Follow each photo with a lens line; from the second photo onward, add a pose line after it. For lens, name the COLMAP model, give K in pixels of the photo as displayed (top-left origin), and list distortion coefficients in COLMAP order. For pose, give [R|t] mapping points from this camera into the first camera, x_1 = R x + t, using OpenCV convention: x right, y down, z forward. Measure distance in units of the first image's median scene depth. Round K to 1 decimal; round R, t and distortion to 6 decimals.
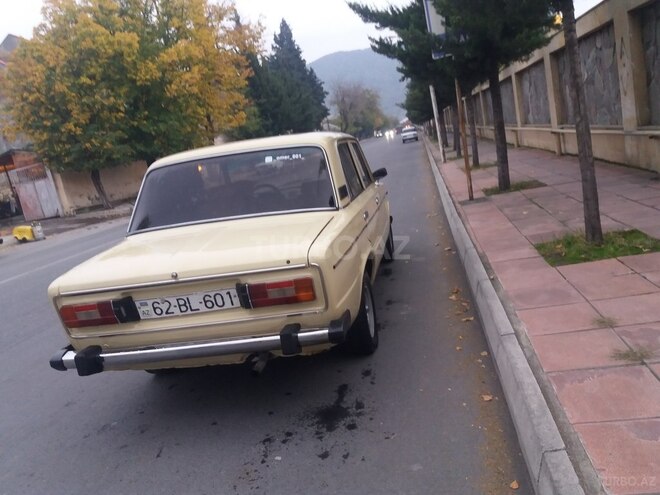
lens RADIAL K [[591.1, 0, 357.3], [0, 591.1, 239.1], [0, 0, 1]] dist [0.131233, -0.399152]
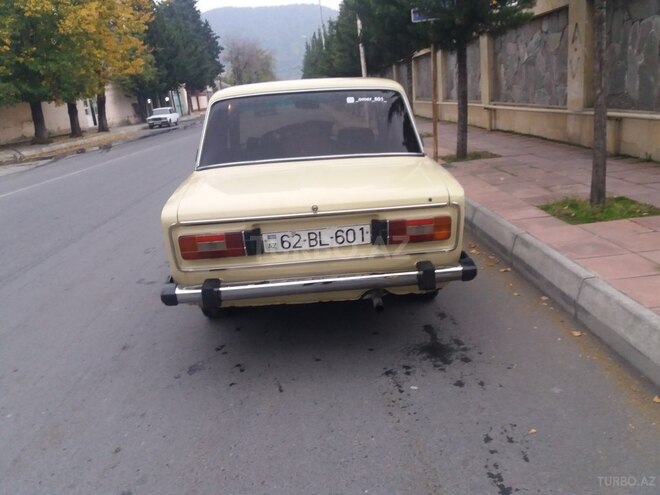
lens RADIAL K [[594.1, 0, 362.9], [0, 594.1, 246.7], [0, 0, 1]] dist [-0.002647, -0.017422]
pose [[0.972975, 0.035048, 0.228235, -0.418864], [-0.049468, 0.997104, 0.057765, 0.059603], [-0.225550, -0.067495, 0.971891, 0.026490]]
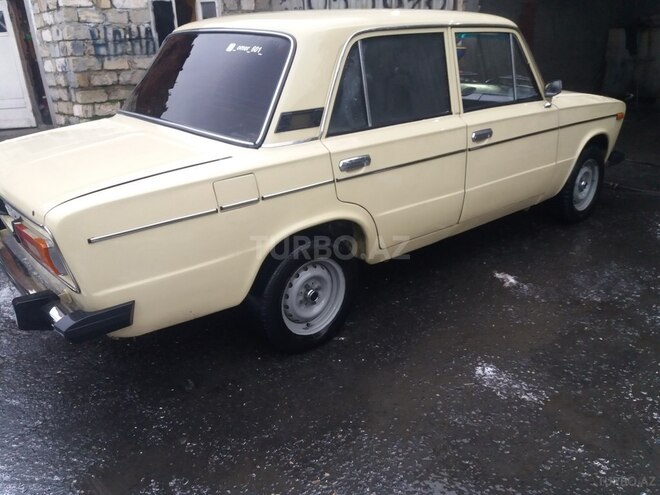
lens RADIAL K [[585.8, 0, 330.0], [0, 585.8, 247.5], [0, 0, 1]] dist [0.044889, -0.008561]
pose [[0.737741, 0.359667, -0.571295, 0.501459], [-0.203116, 0.925304, 0.320245, -0.196681], [0.643803, -0.120218, 0.755688, 0.636866]]
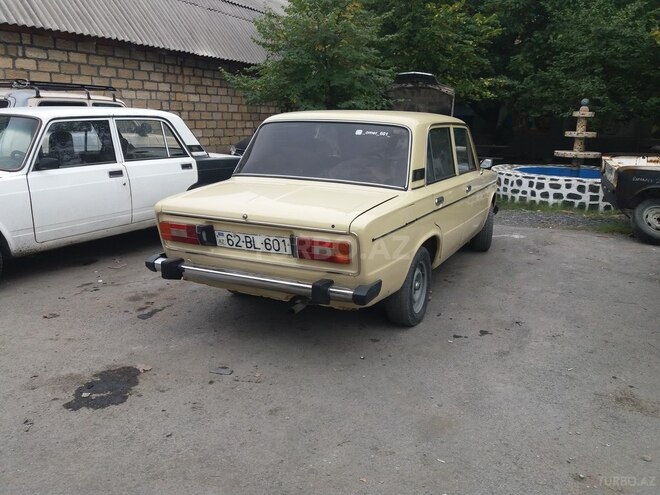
lens RADIAL K [[598.9, 0, 330.0], [0, 598.9, 247.5], [0, 0, 1]] dist [0.053606, -0.005757]
pose [[0.932986, 0.229258, -0.277450, 0.191665], [-0.208344, 0.972610, 0.103068, -0.036535], [0.293480, -0.038356, 0.955196, -0.105591]]
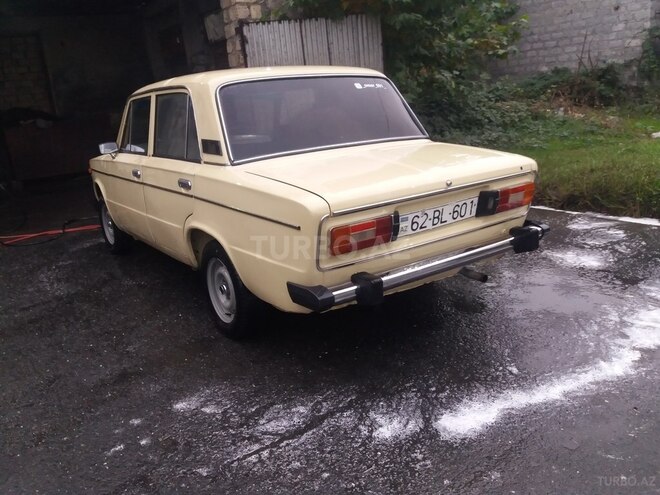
lens RADIAL K [[585.8, 0, 330.0], [0, 585.8, 247.5], [0, 0, 1]] dist [0.044889, -0.008561]
pose [[0.755784, -0.083560, 0.649467, -0.998098], [0.080192, 0.996170, 0.034847, 0.107799], [-0.649892, 0.025745, 0.759591, 0.380348]]
